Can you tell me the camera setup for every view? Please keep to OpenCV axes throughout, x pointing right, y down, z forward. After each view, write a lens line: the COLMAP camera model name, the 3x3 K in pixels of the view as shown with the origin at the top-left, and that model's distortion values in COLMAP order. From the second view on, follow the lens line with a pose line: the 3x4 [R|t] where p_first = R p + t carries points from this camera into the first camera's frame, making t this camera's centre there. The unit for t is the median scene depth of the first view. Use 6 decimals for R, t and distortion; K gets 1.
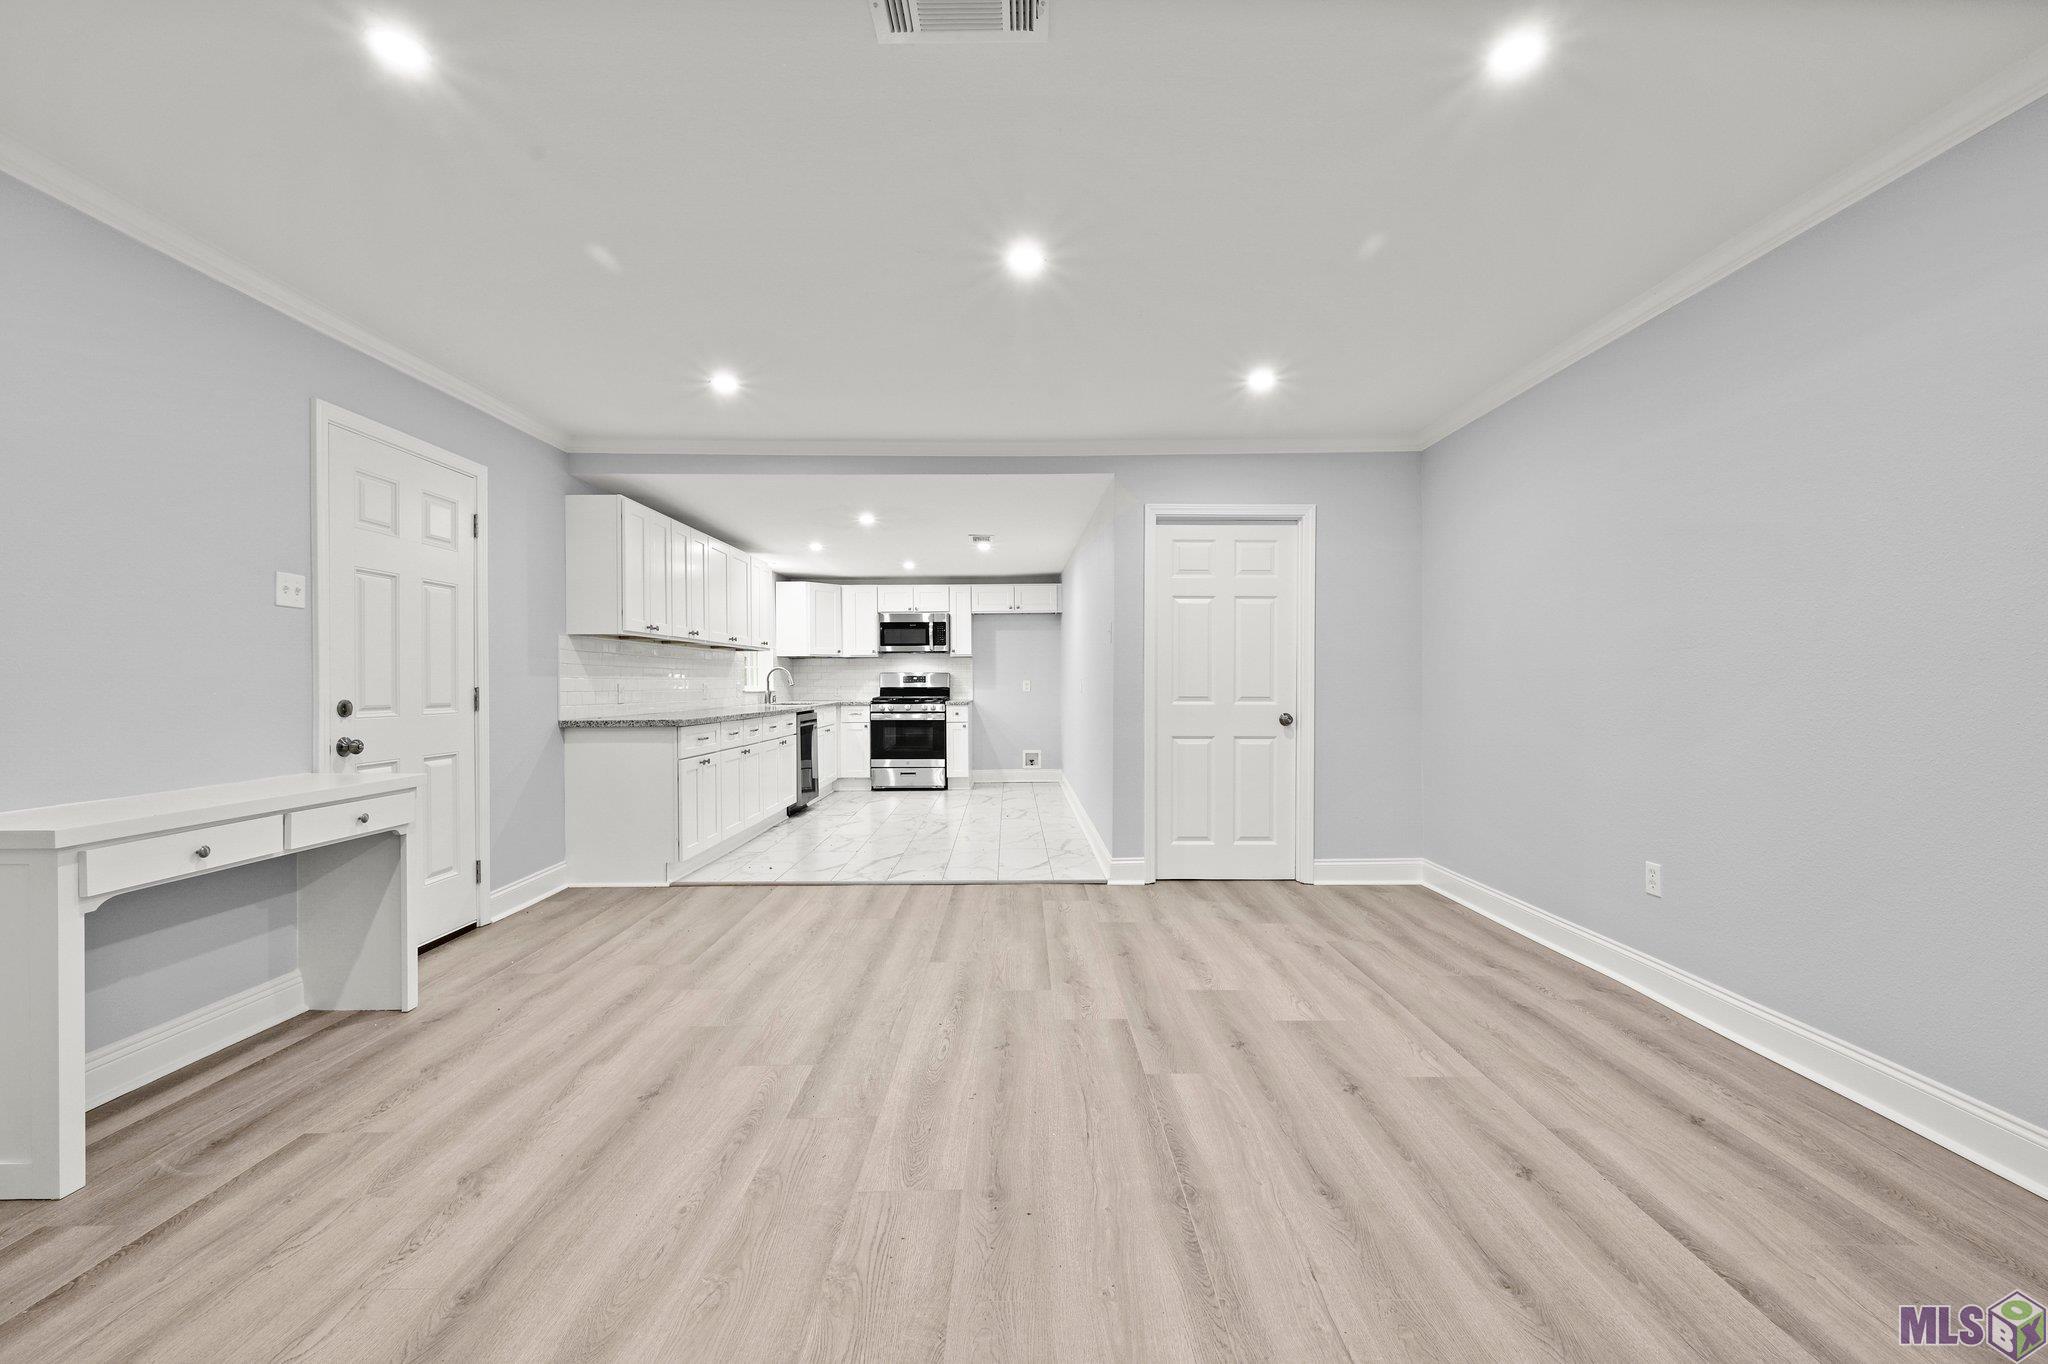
lens RADIAL K [[868.0, 0, 1023.1], [0, 868.0, 677.2], [0, 0, 1]] dist [-0.002497, 0.000415]
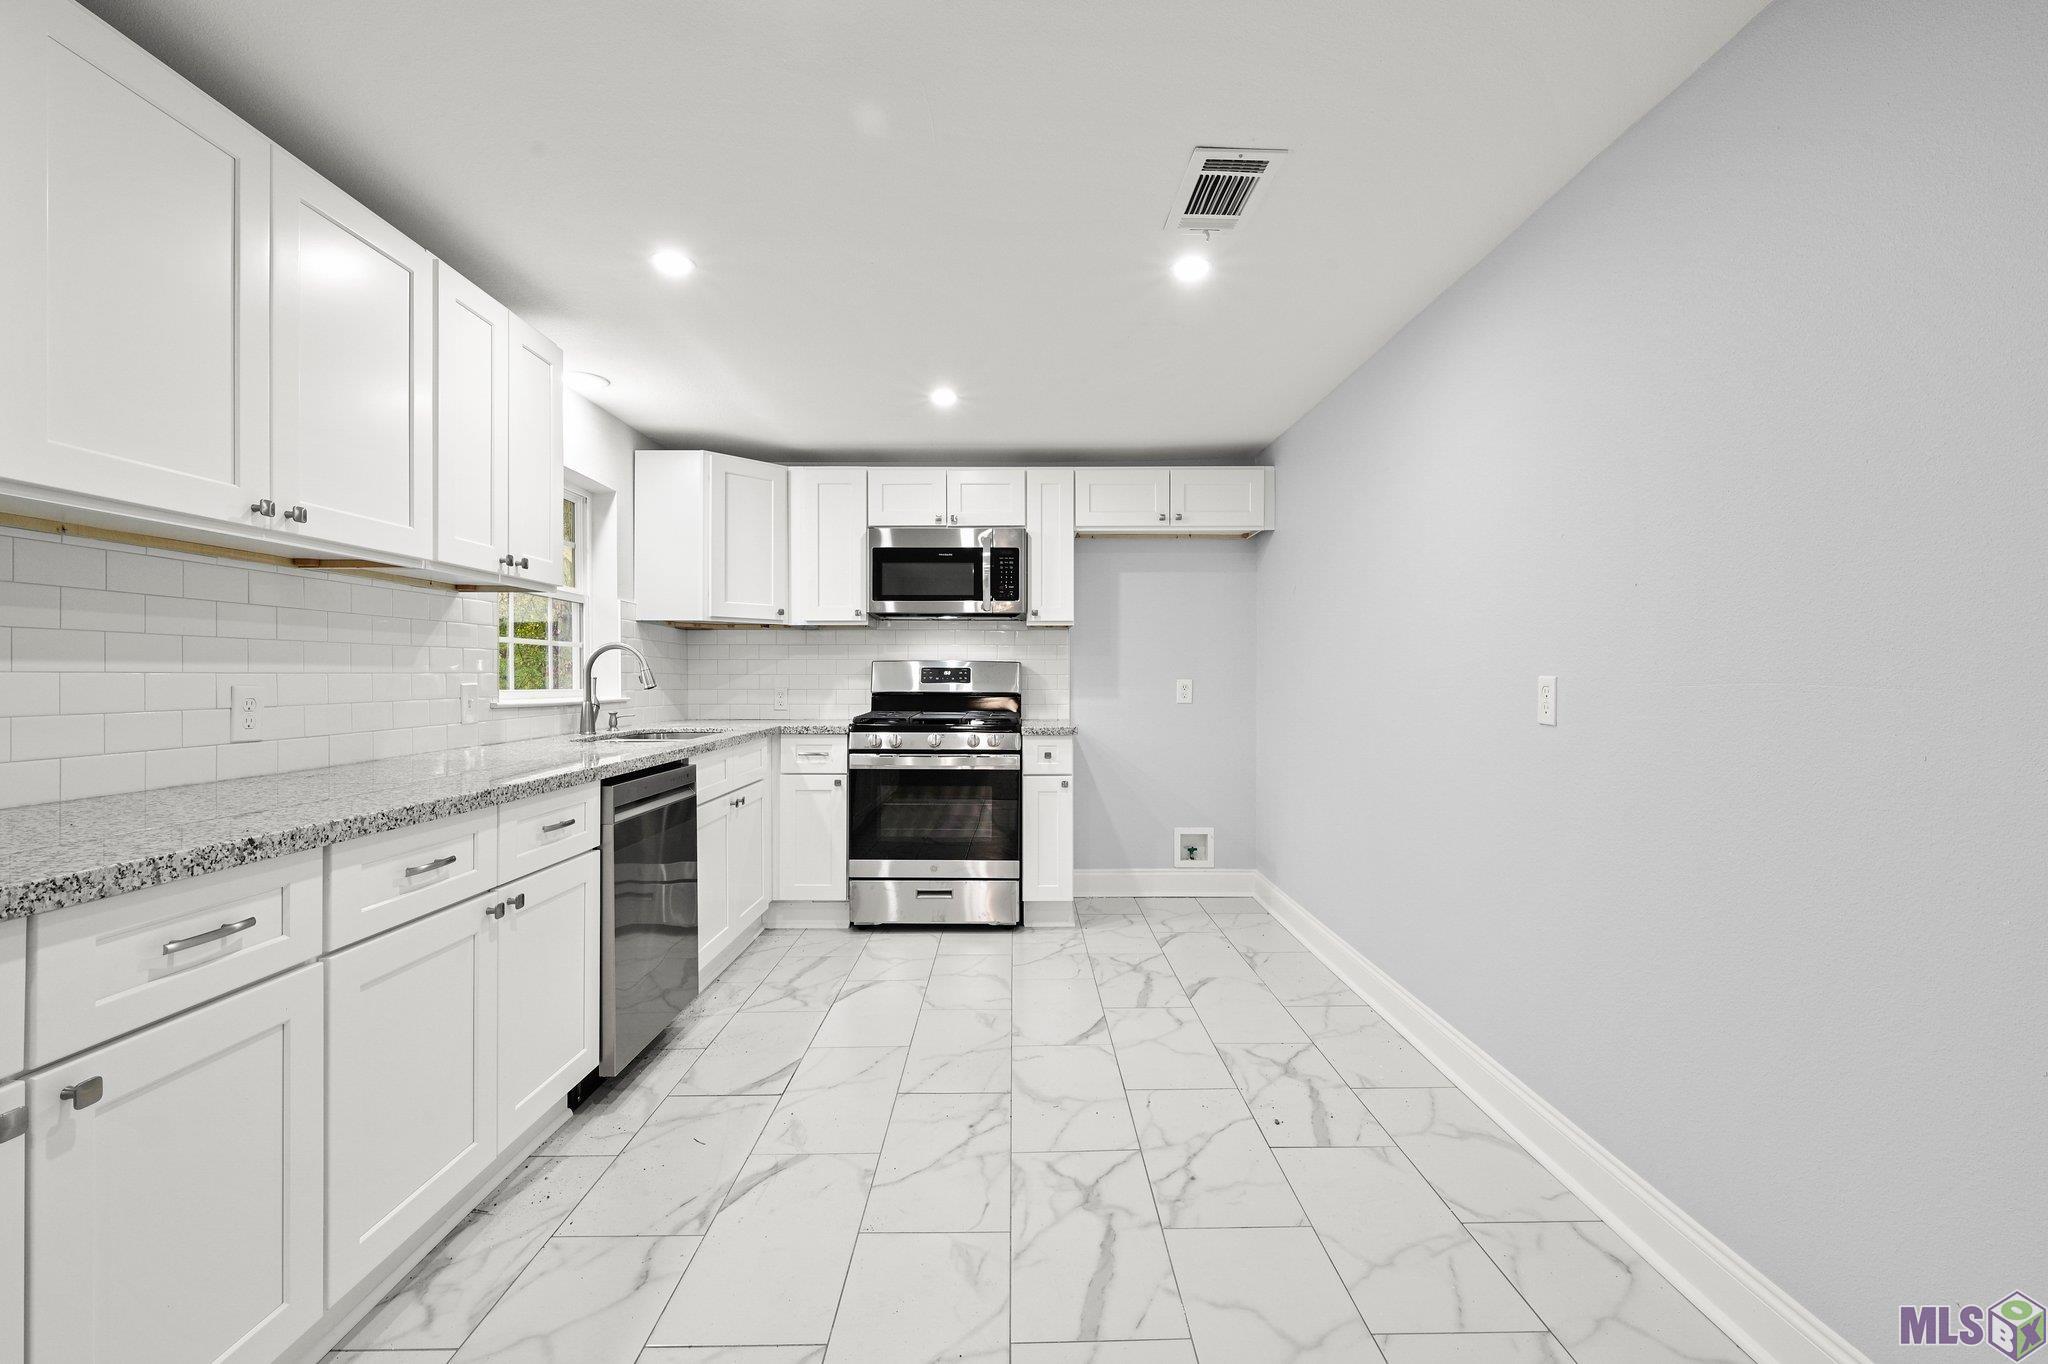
lens RADIAL K [[868.0, 0, 1021.7], [0, 868.0, 675.0], [0, 0, 1]] dist [-0.002497, 0.000415]
pose [[0.999964, 0.007348, 0.004247, -0.089203], [-0.007359, 0.999969, 0.002623, 0.000951], [-0.004227, -0.002655, 0.999988, 0.552520]]
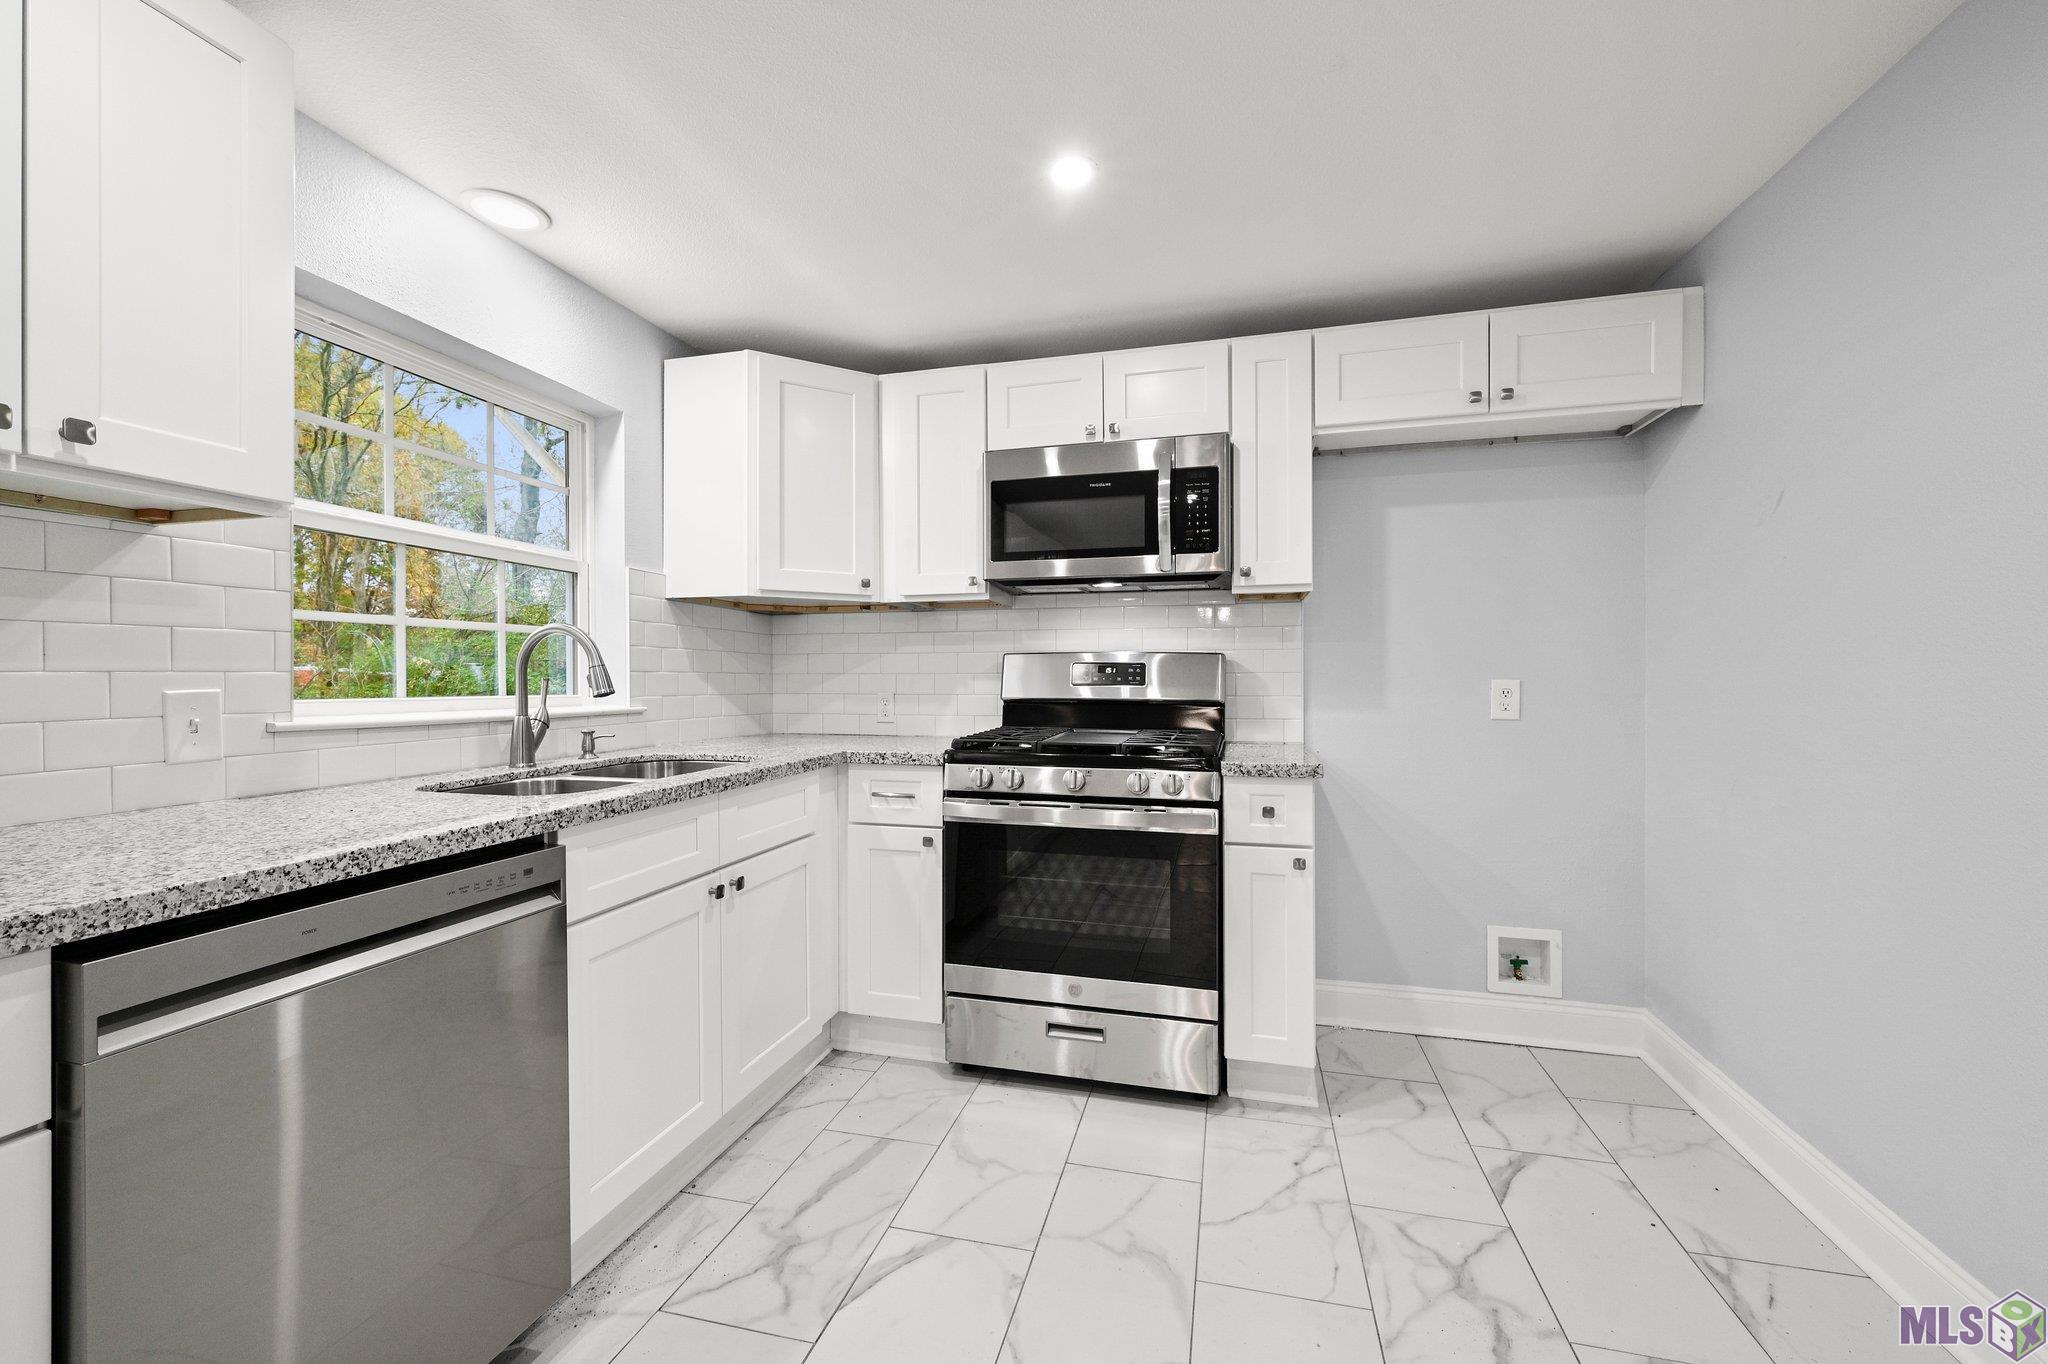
lens RADIAL K [[836.5, 0, 1021.4], [0, 836.5, 676.9], [0, 0, 1]] dist [0.003086, -0.000157]
pose [[0.968369, 0.004931, -0.249474, -0.083269], [-0.003311, 0.999971, 0.006912, 0.001737], [0.249500, -0.005867, 0.968357, 0.726600]]
